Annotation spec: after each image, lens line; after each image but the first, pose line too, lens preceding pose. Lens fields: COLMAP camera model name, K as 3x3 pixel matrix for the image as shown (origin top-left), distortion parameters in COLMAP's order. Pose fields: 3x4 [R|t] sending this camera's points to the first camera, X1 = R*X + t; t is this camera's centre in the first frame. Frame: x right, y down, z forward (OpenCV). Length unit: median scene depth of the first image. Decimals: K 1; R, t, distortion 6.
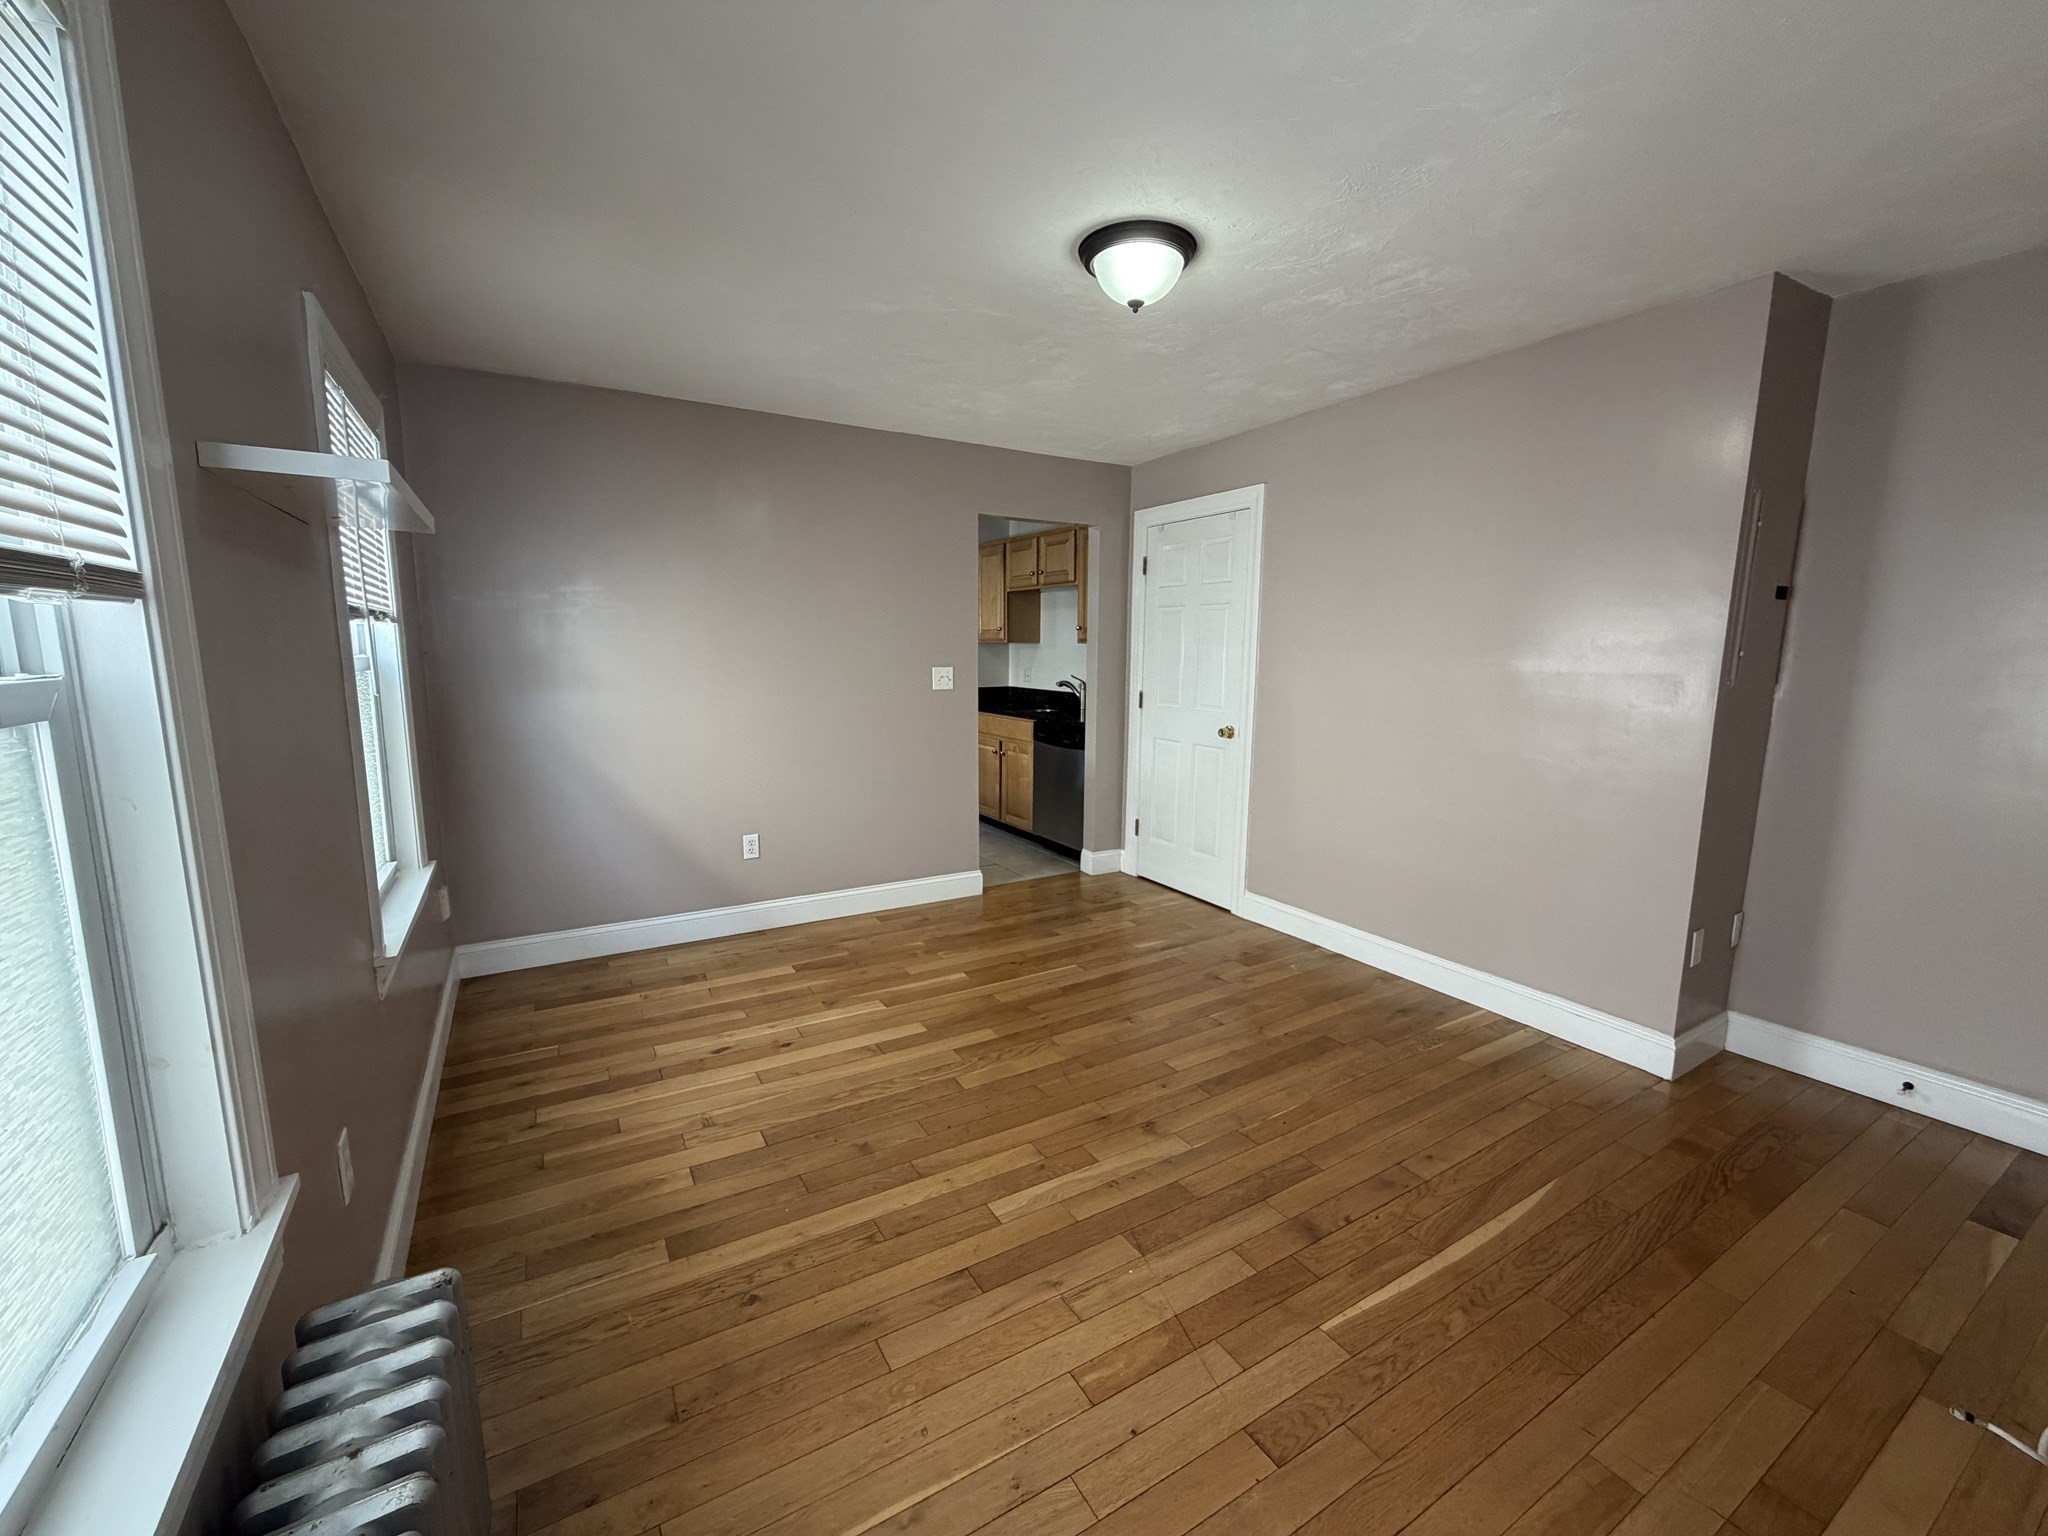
lens RADIAL K [[815.3, 0, 1017.2], [0, 815.3, 769.1], [0, 0, 1]] dist [-0.001987, -0.000233]
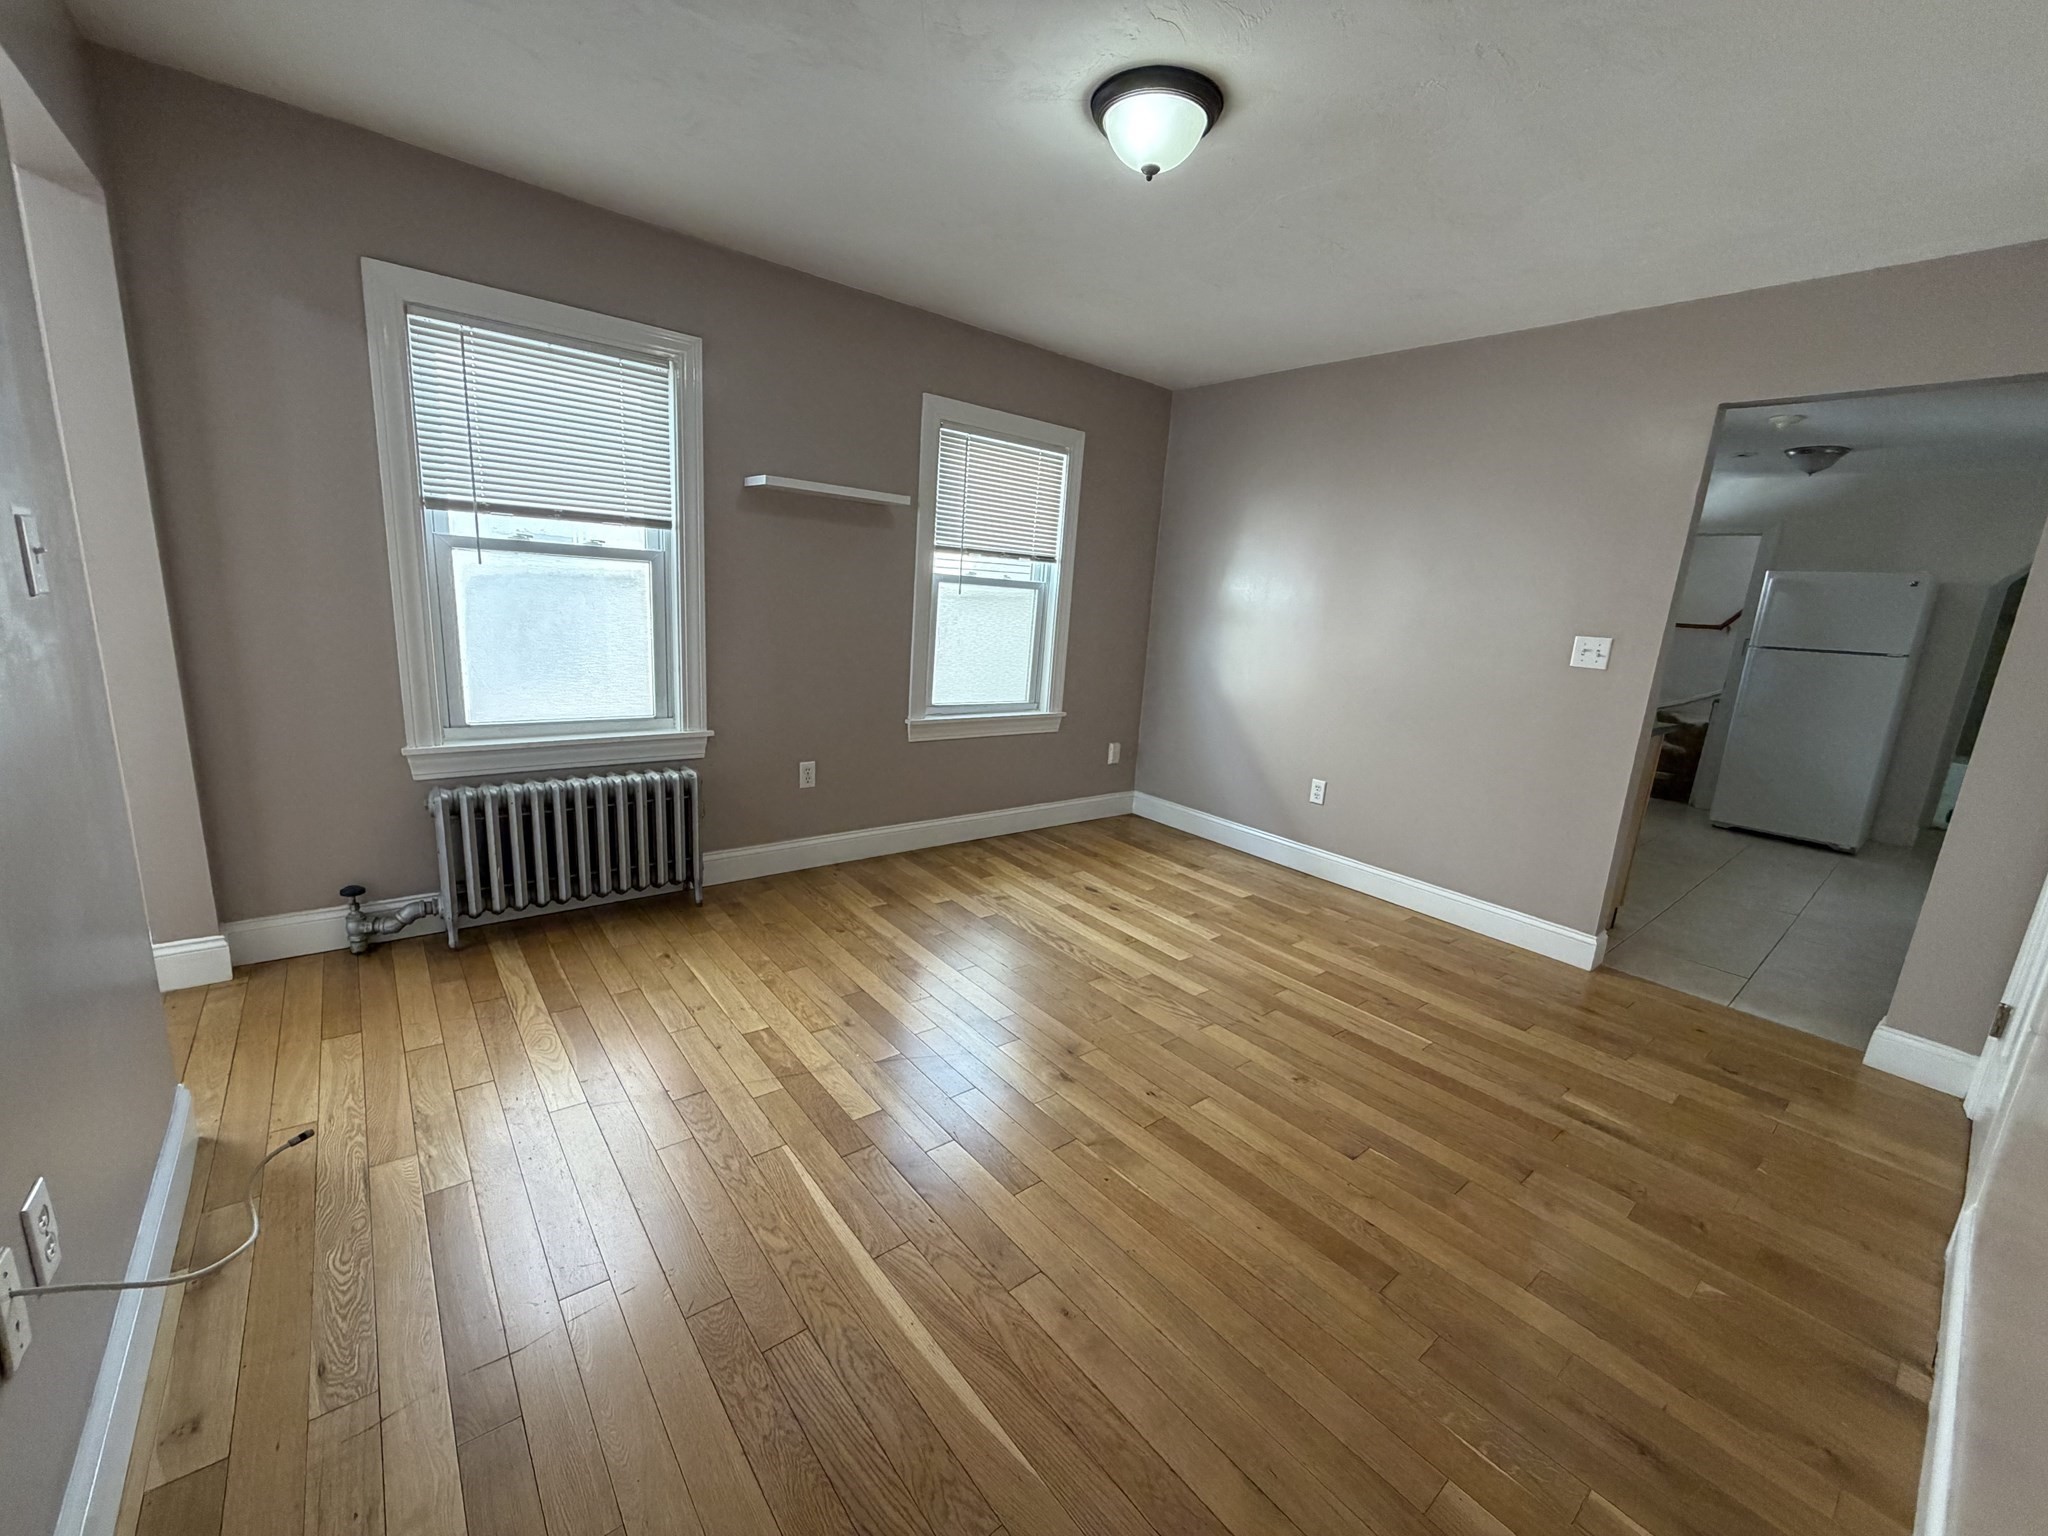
lens RADIAL K [[815.3, 0, 1017.2], [0, 815.3, 769.1], [0, 0, 1]] dist [-0.001987, -0.000233]
pose [[0.149891, 0.218335, -0.964294, 0.761254], [-0.214416, 0.959280, 0.183870, -0.050533], [0.965173, 0.179200, 0.190602, 0.544393]]
